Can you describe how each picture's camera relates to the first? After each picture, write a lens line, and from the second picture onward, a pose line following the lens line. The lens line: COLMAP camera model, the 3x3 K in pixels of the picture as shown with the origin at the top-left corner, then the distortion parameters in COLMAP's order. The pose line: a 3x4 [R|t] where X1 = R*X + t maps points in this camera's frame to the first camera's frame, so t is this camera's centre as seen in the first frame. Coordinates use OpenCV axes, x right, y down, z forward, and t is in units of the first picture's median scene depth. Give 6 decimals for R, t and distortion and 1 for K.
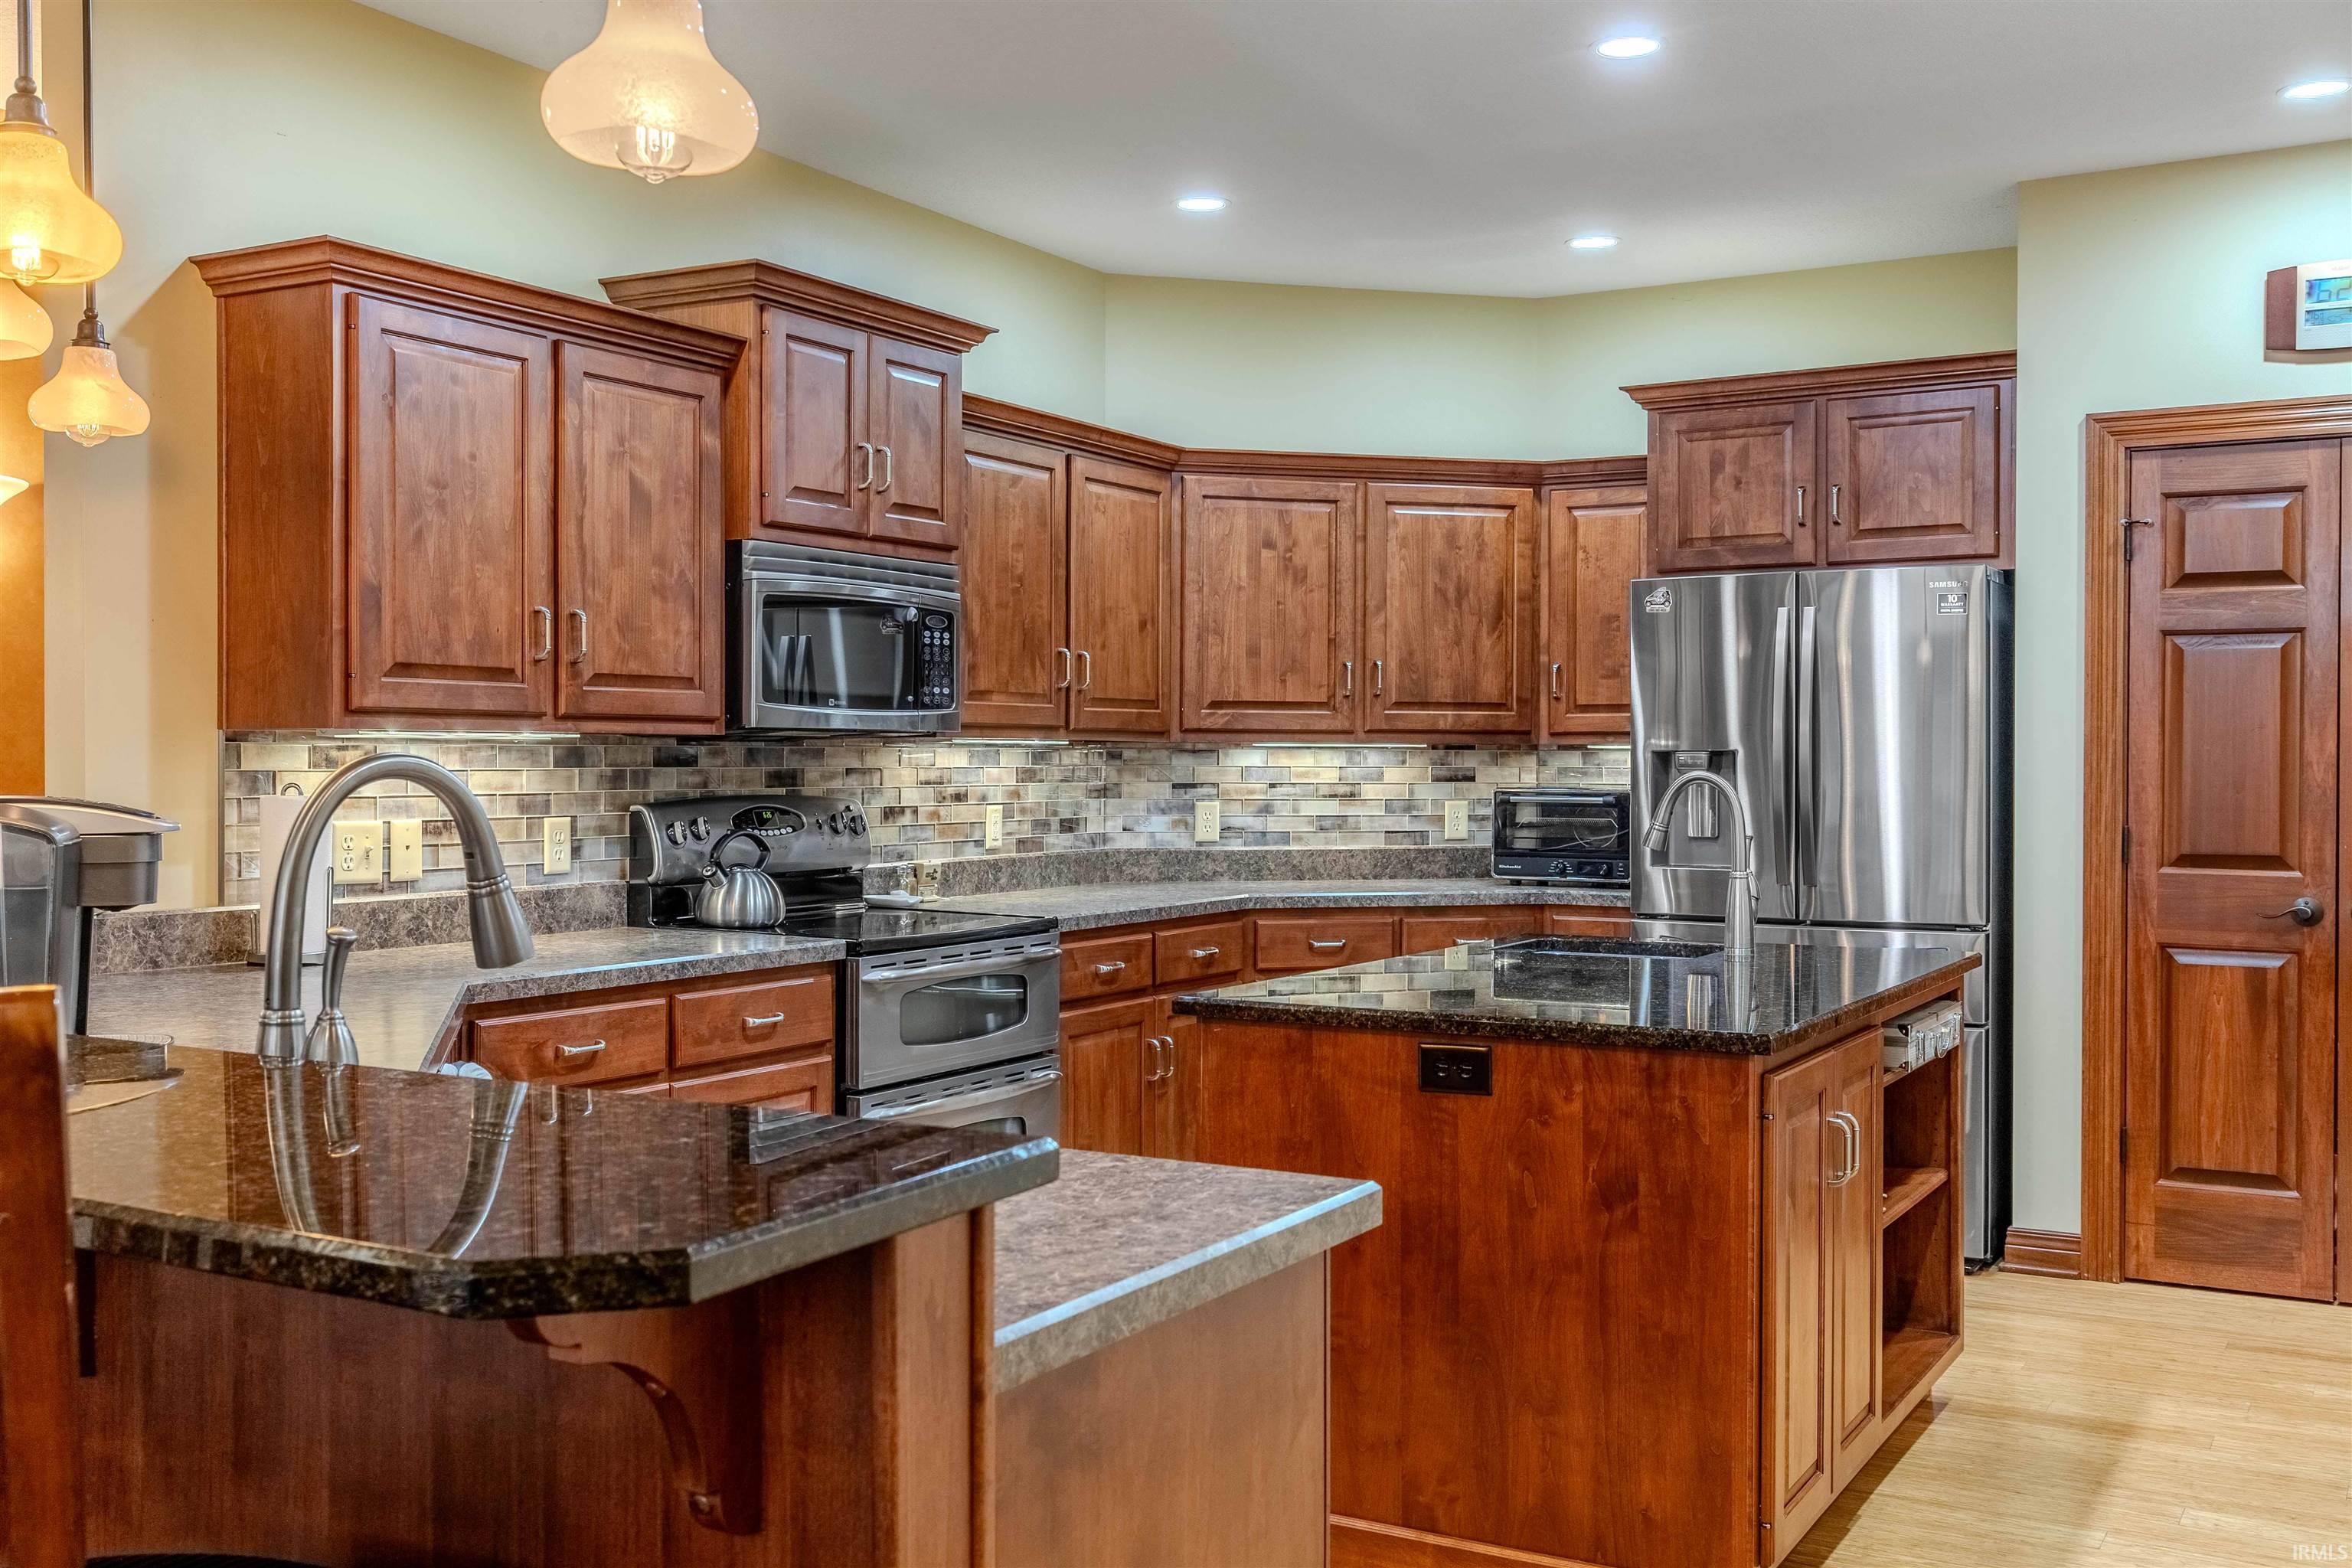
lens RADIAL K [[2206.5, 0, 1172.9], [0, 2206.5, 783.8], [0, 0, 1]] dist [0.005048, 0.000000]
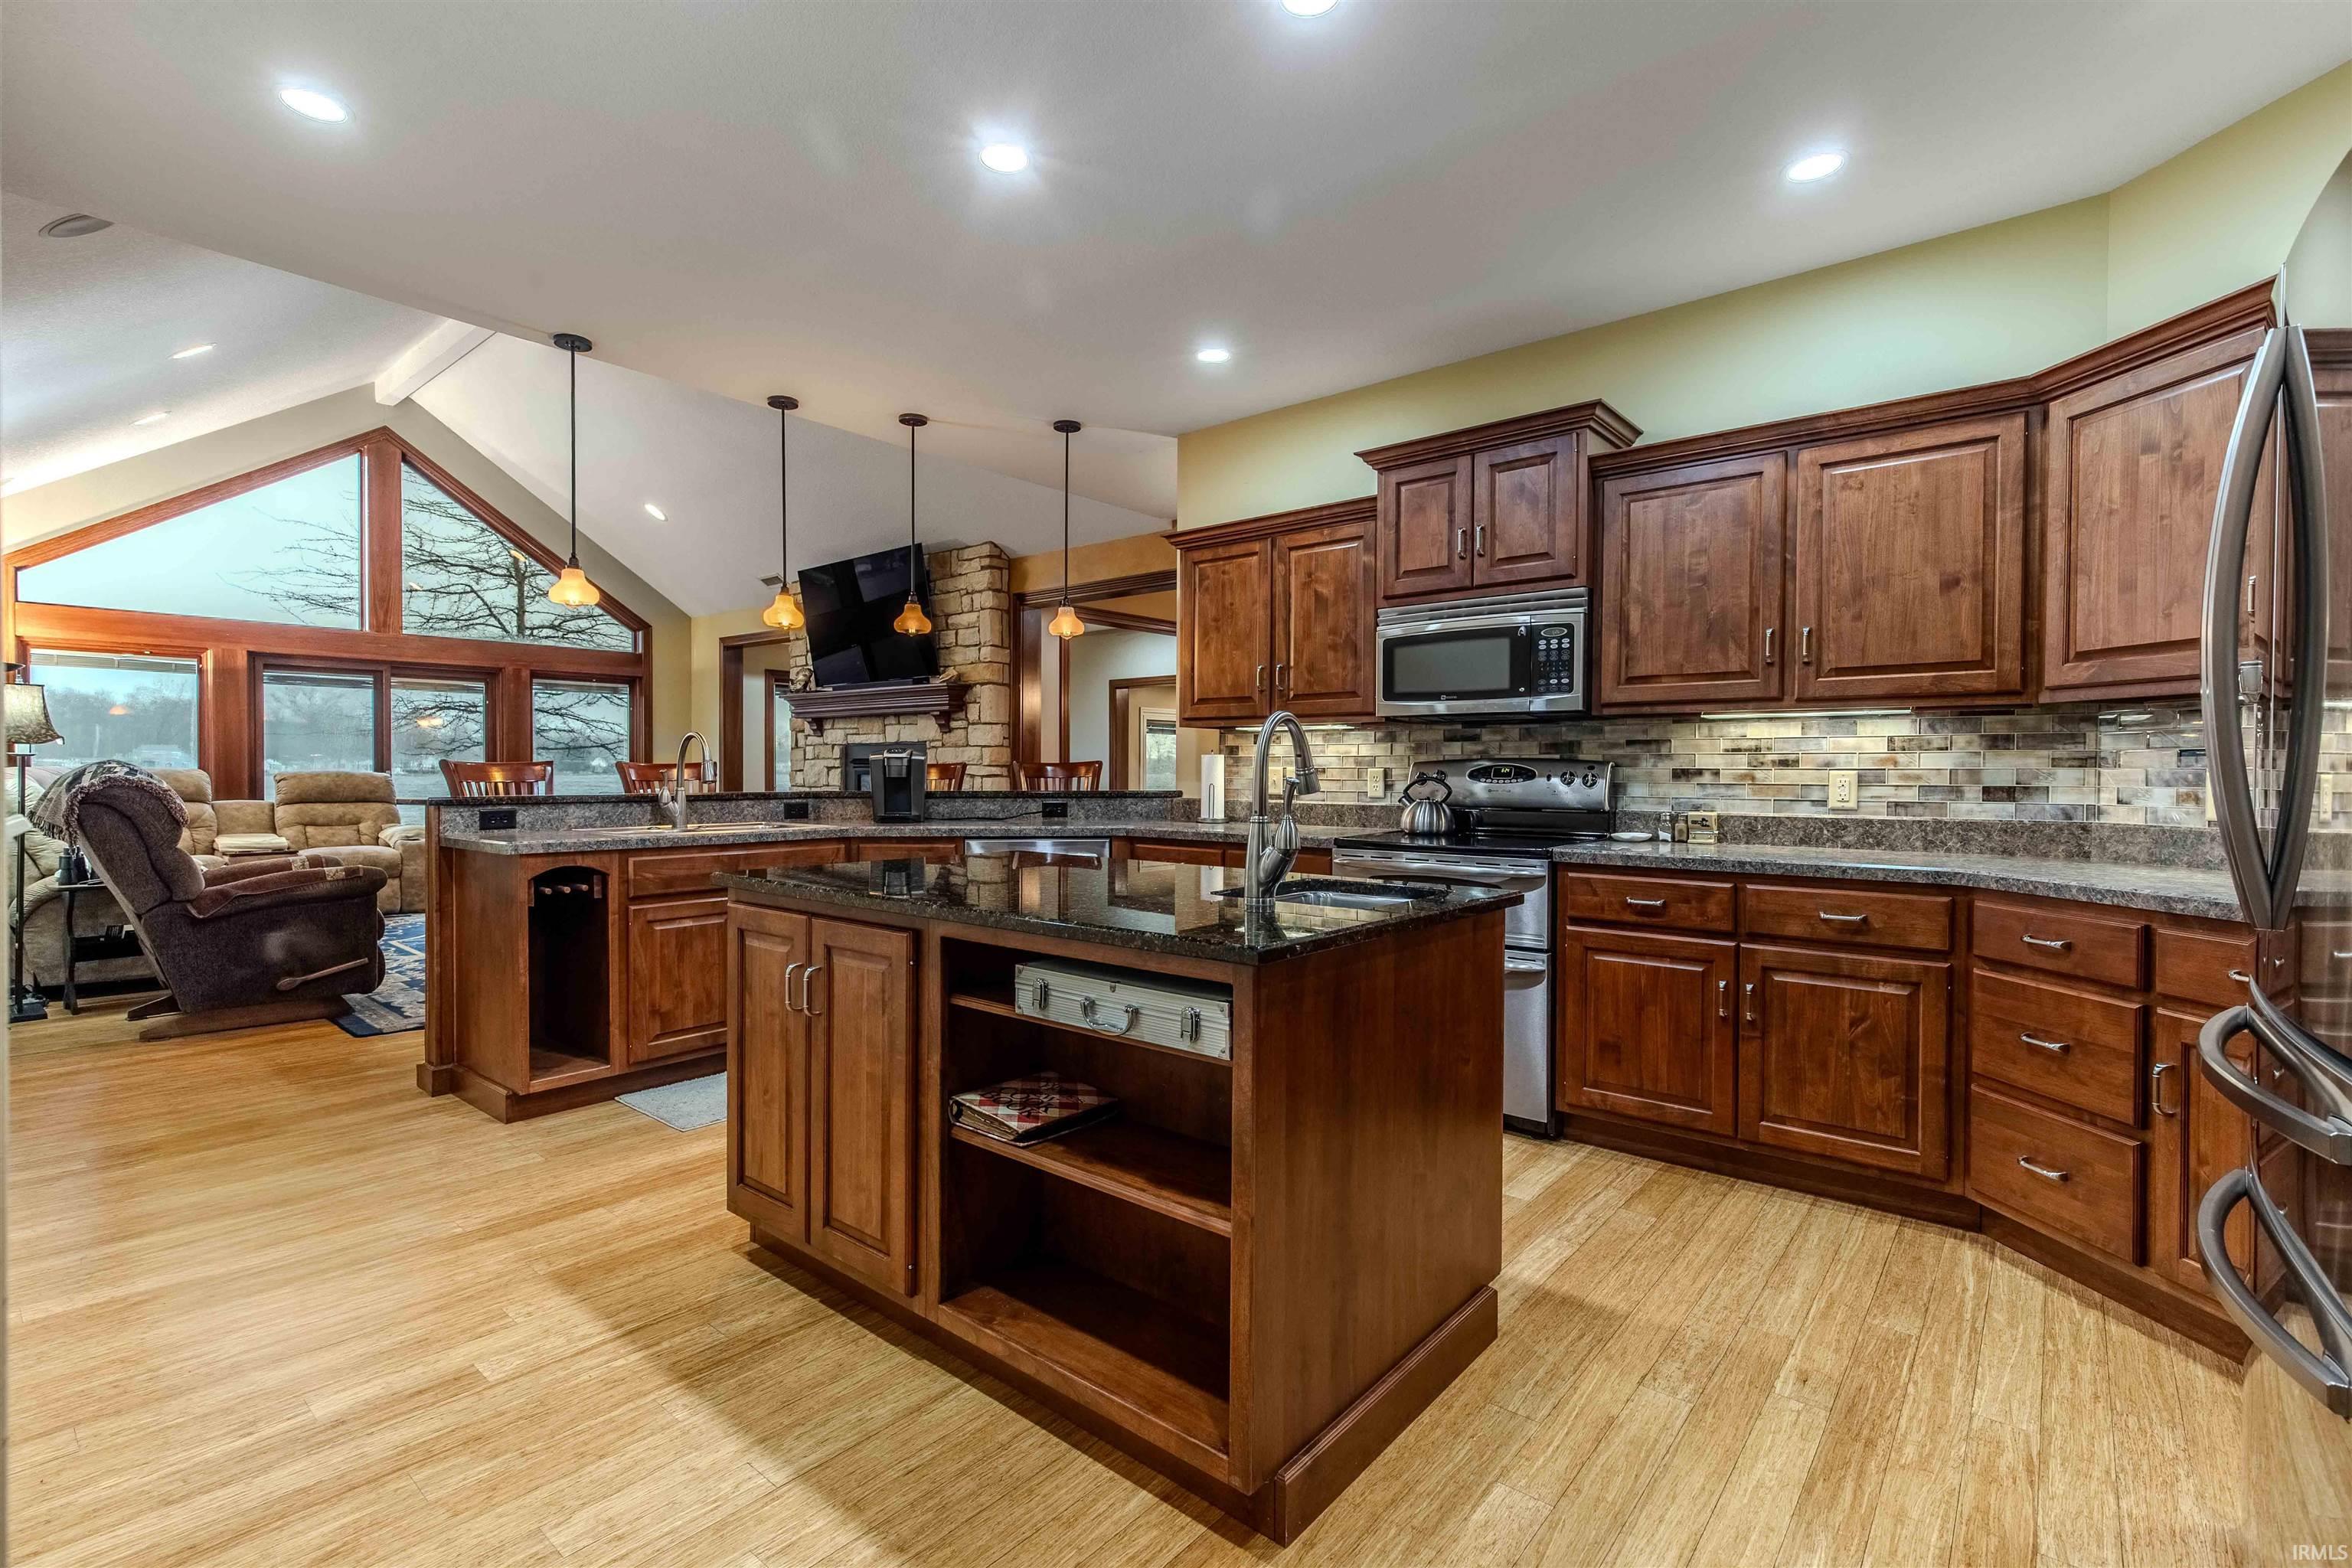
lens RADIAL K [[1069.0, 0, 1166.4], [0, 1069.0, 778.6], [0, 0, 1]] dist [0.011870, 0.000113]
pose [[-0.173773, 0.004804, -0.984774, 0.537155], [-0.016837, 0.999827, 0.007849, 0.015875], [0.984642, 0.017944, -0.173662, 0.783340]]
